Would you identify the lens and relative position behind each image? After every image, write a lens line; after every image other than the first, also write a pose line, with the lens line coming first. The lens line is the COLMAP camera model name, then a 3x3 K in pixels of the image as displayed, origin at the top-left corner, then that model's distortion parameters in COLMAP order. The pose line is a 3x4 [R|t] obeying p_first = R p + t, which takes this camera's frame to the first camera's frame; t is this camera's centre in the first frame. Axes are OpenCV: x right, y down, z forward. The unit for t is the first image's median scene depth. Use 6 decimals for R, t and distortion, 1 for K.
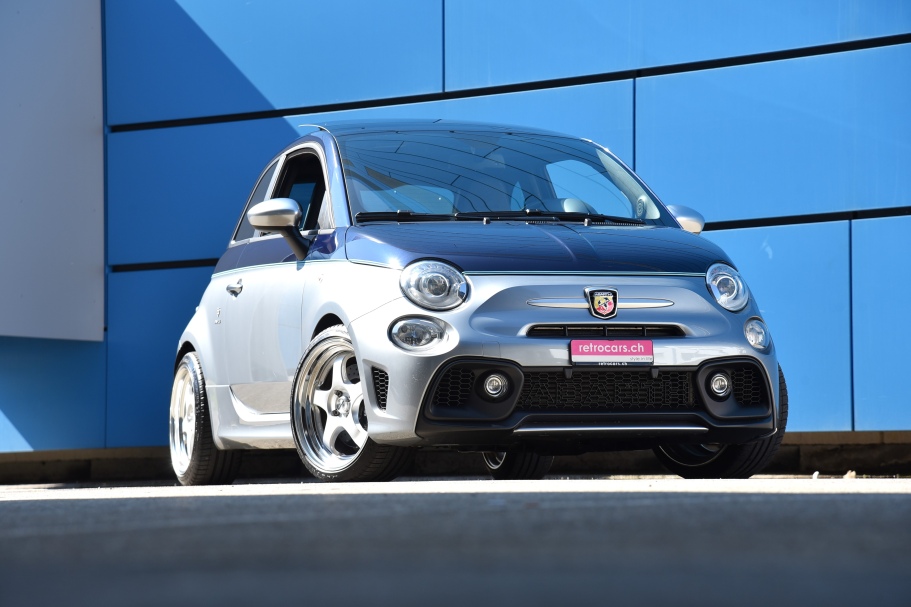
lens RADIAL K [[2960.6, 0, 458.5], [0, 2960.6, 310.7], [0, 0, 1]] dist [1.143925, 0.000000]
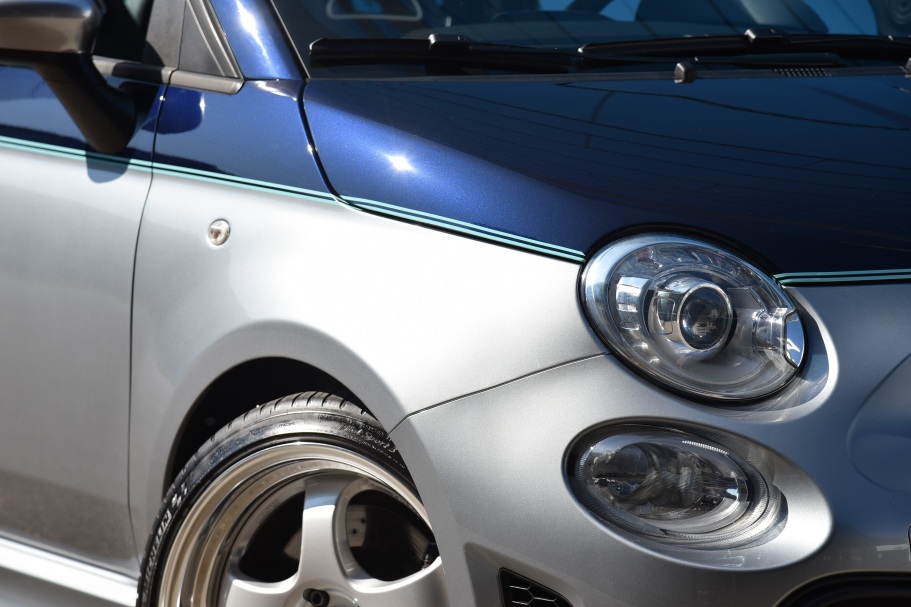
lens RADIAL K [[3120.4, 0, 454.6], [0, 3120.4, 303.6], [0, 0, 1]] dist [1.422784, 0.000000]
pose [[0.958558, -0.005580, 0.284844, -0.111192], [-0.031791, 0.991469, 0.126406, -0.044630], [-0.283120, -0.130223, 0.950203, 0.578432]]
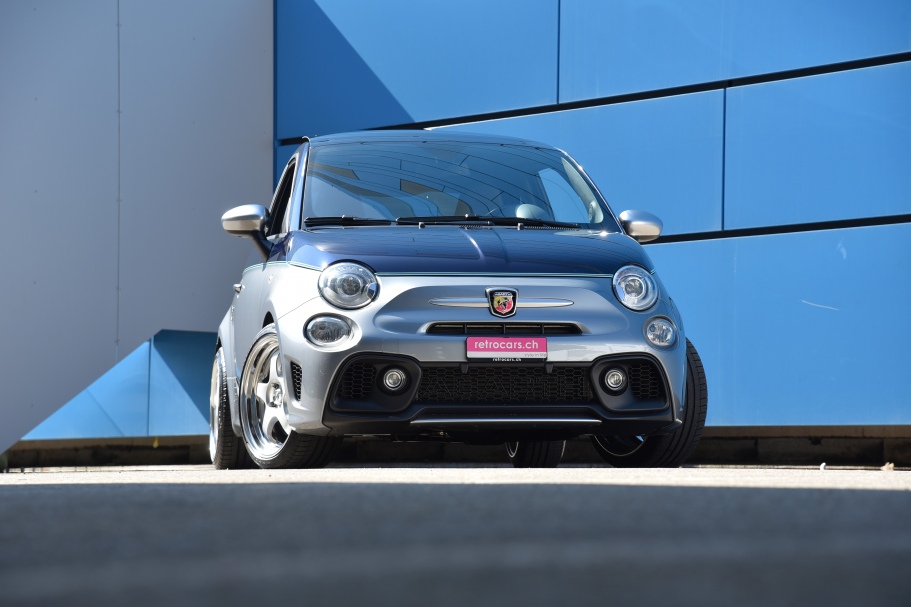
lens RADIAL K [[2733.7, 0, 461.6], [0, 2733.7, 308.0], [0, 0, 1]] dist [1.125719, 0.000000]
pose [[0.987343, 0.001753, -0.158587, 0.160687], [-0.001655, 0.999998, 0.000752, -0.001119], [0.158588, -0.000480, 0.987345, 0.024377]]
